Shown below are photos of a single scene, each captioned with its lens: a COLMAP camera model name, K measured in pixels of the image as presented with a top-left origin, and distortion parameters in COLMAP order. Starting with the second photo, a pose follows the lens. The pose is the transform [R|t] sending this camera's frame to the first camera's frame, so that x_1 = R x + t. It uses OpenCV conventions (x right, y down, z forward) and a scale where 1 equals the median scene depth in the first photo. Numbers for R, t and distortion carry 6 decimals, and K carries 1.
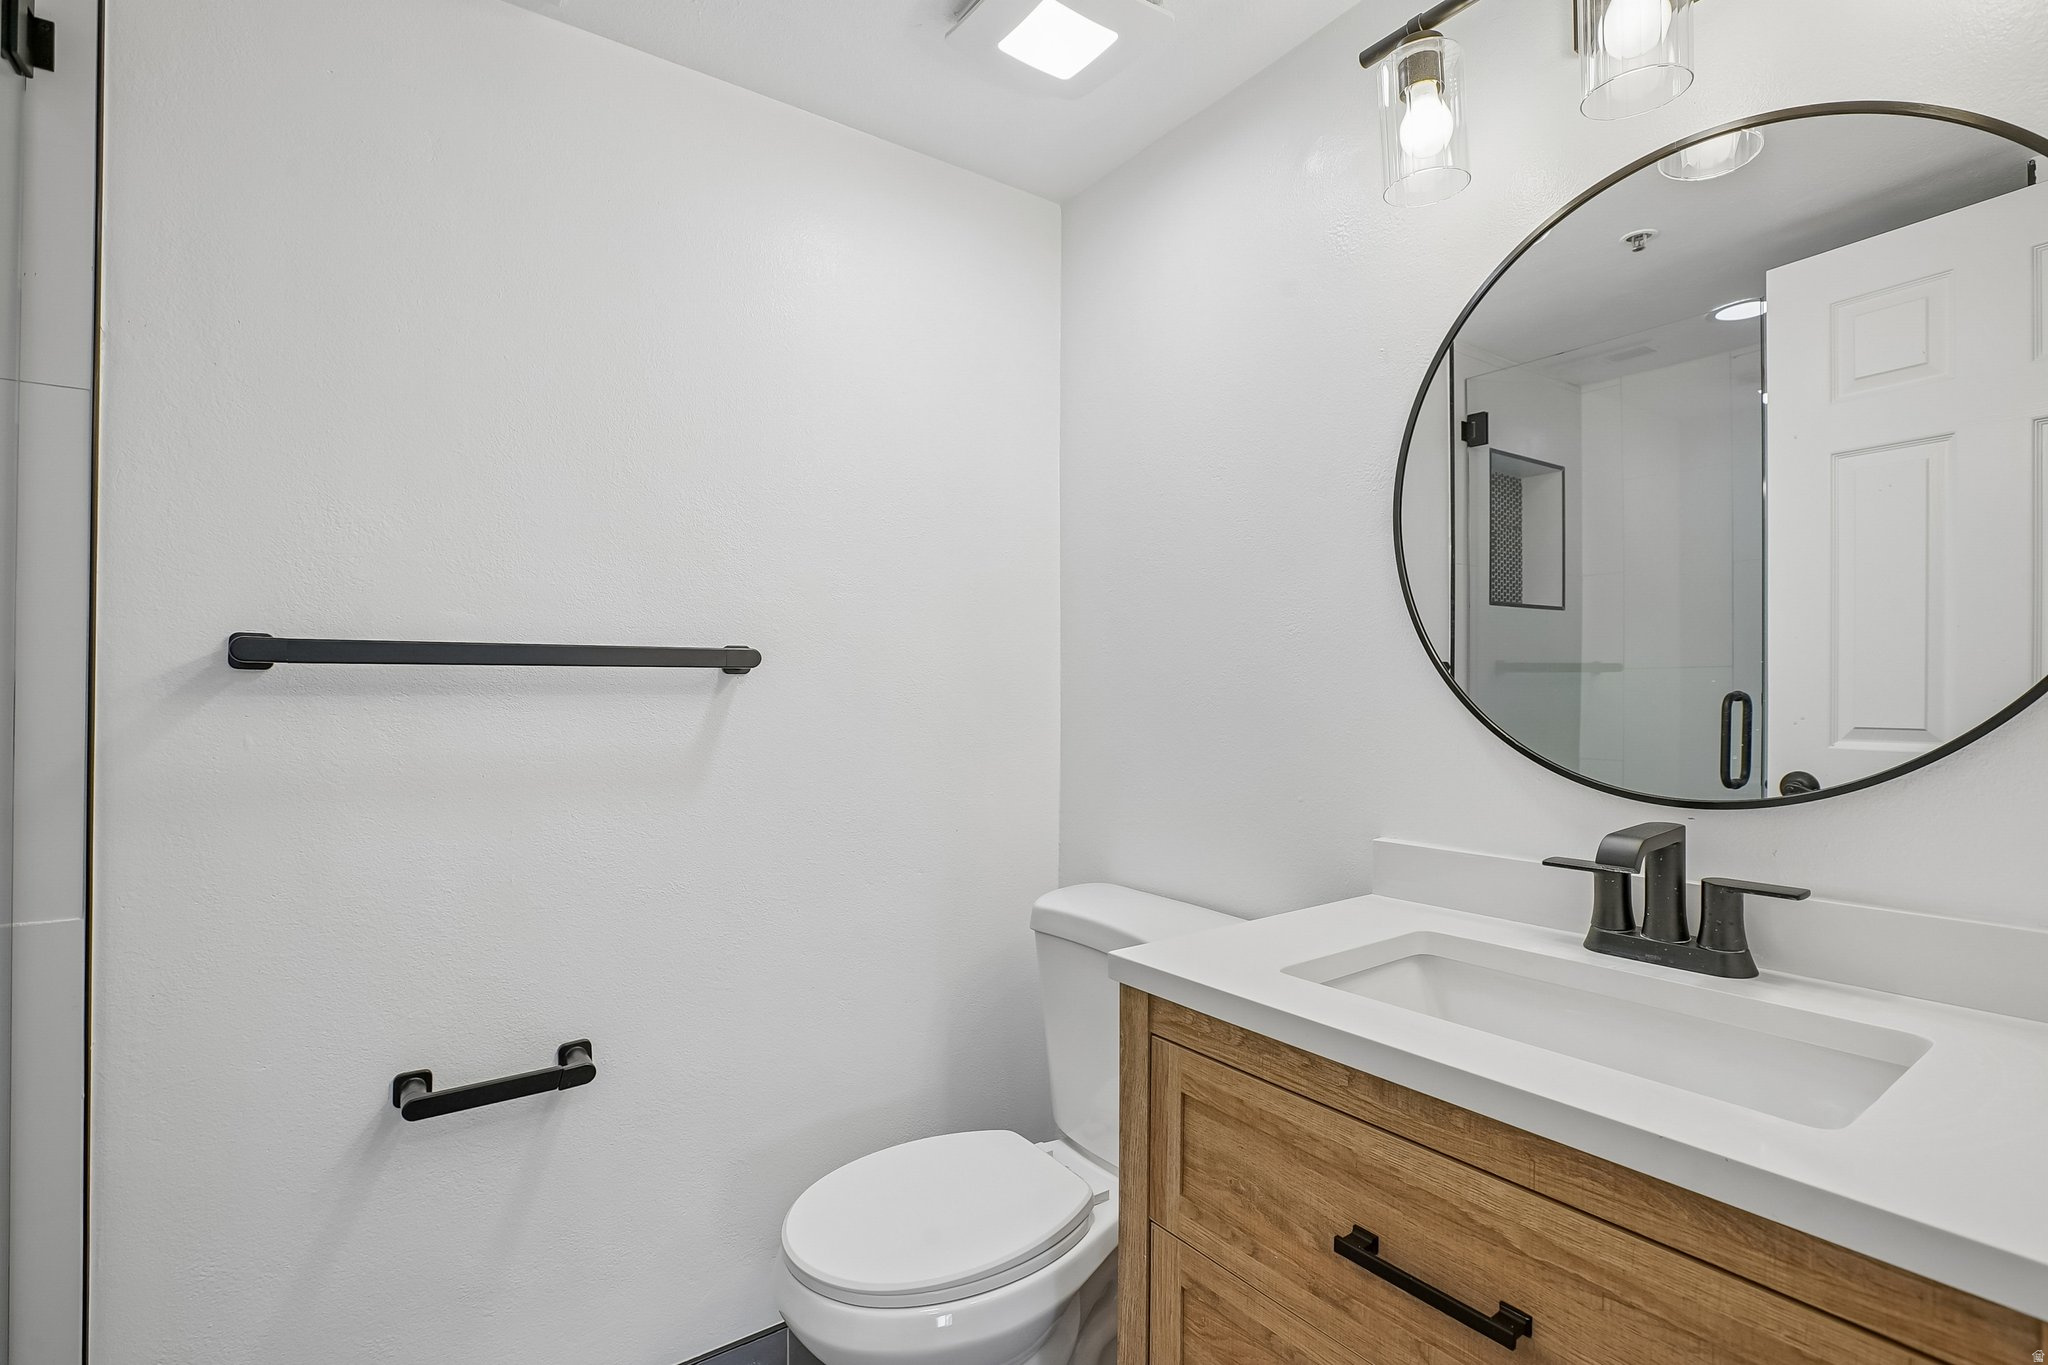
lens RADIAL K [[980.0, 0, 1031.5], [0, 980.0, 672.7], [0, 0, 1]] dist [-0.046371, -0.000086]
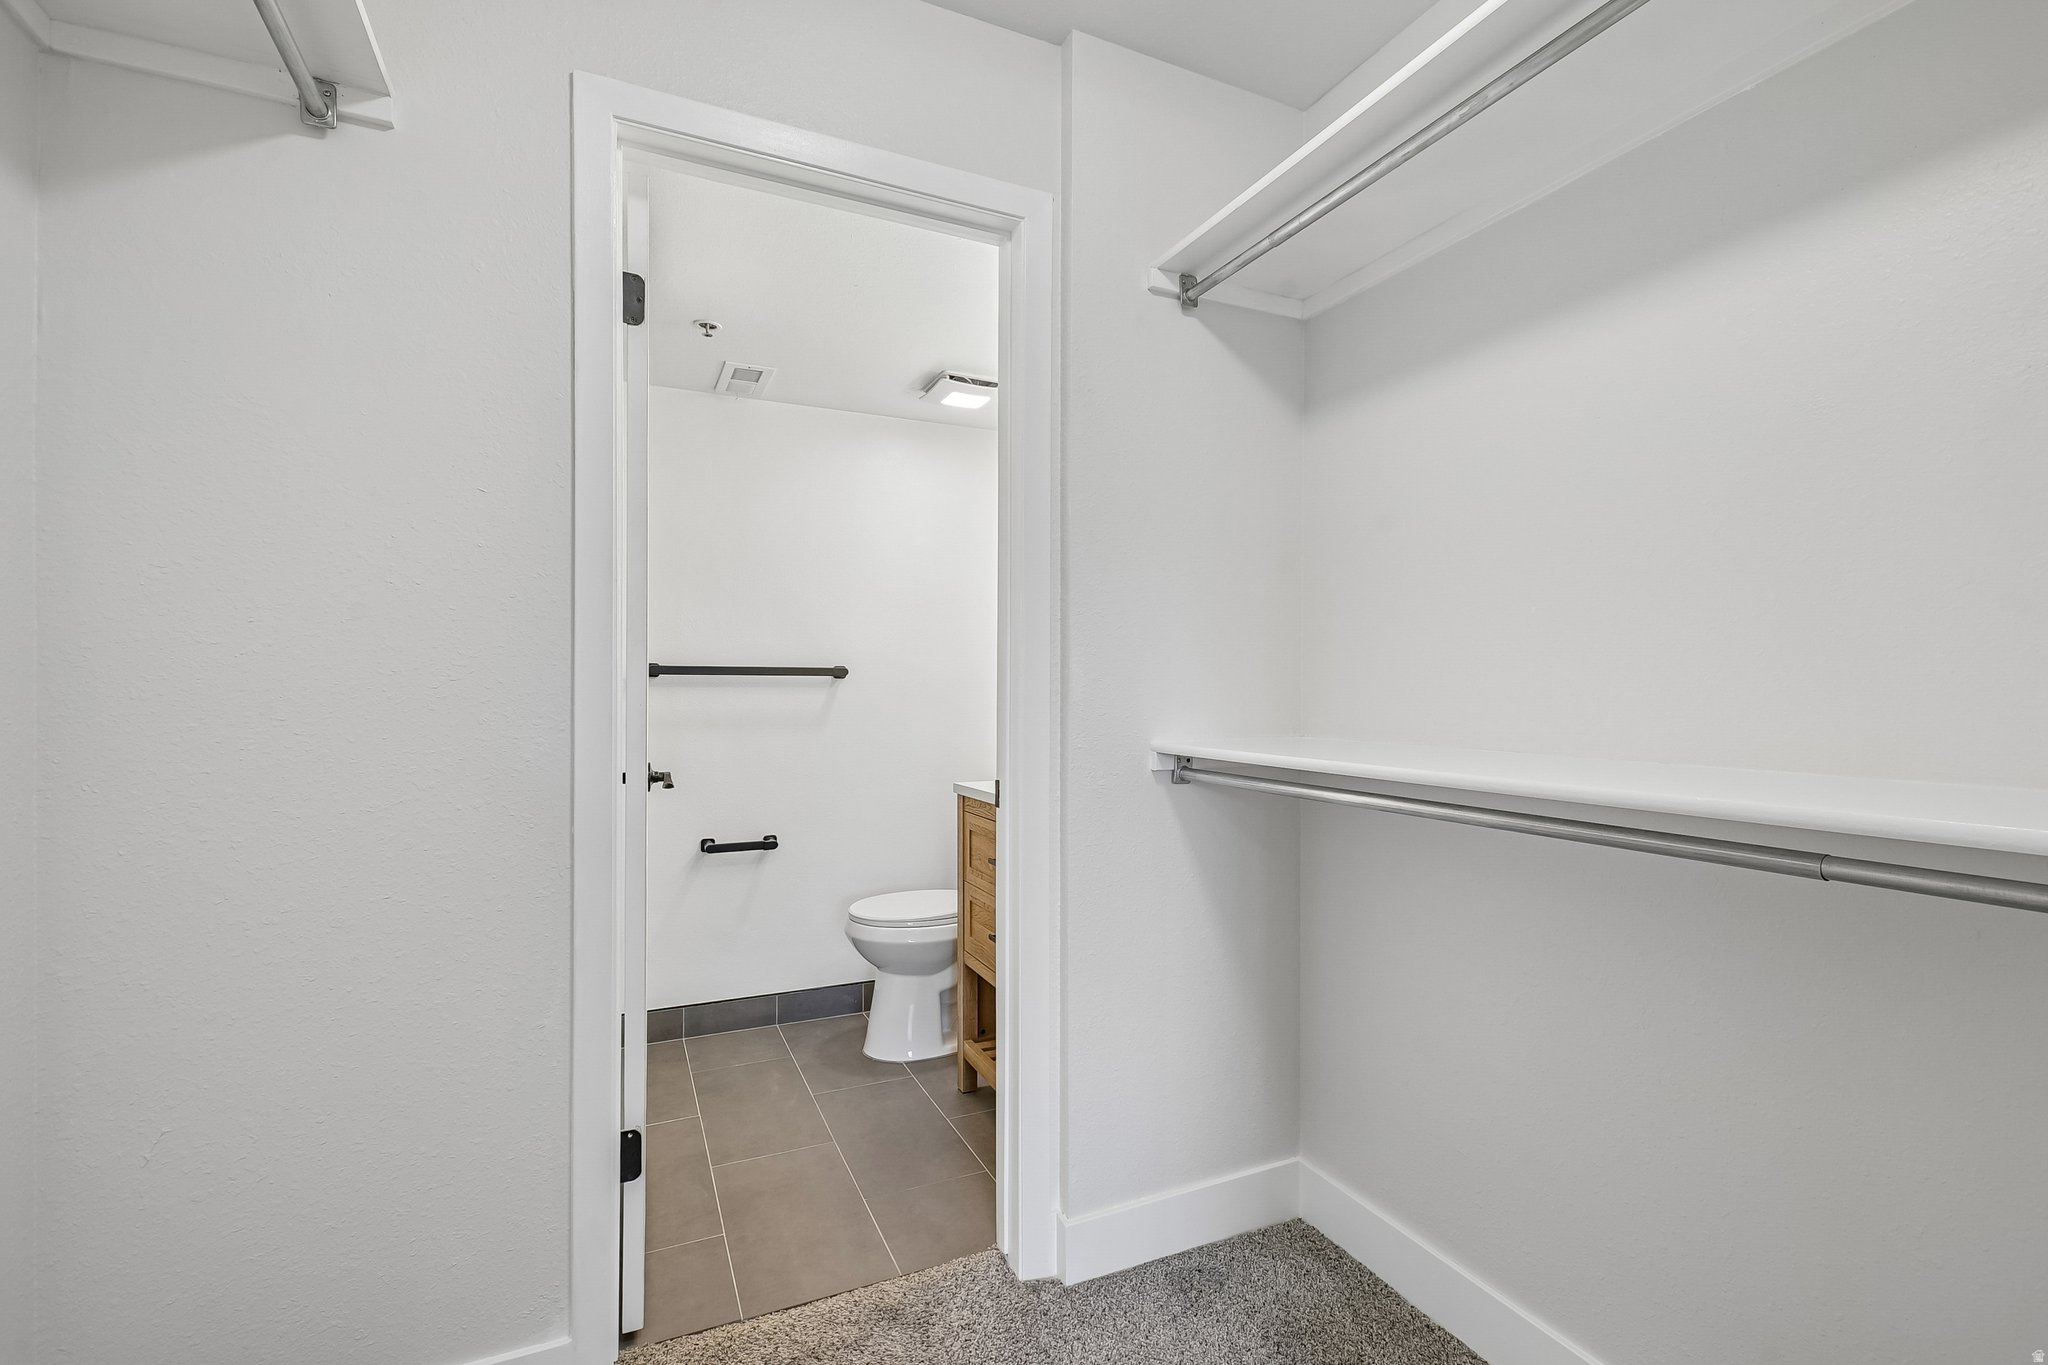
lens RADIAL K [[926.4, 0, 1024.0], [0, 926.4, 682.5], [0, 0, 1]] dist [0.001532, 0.000058]
pose [[0.979341, -0.000650, -0.202215, 0.656606], [0.001469, 0.999991, 0.003902, 0.003036], [0.202211, -0.004119, 0.979333, -1.213730]]
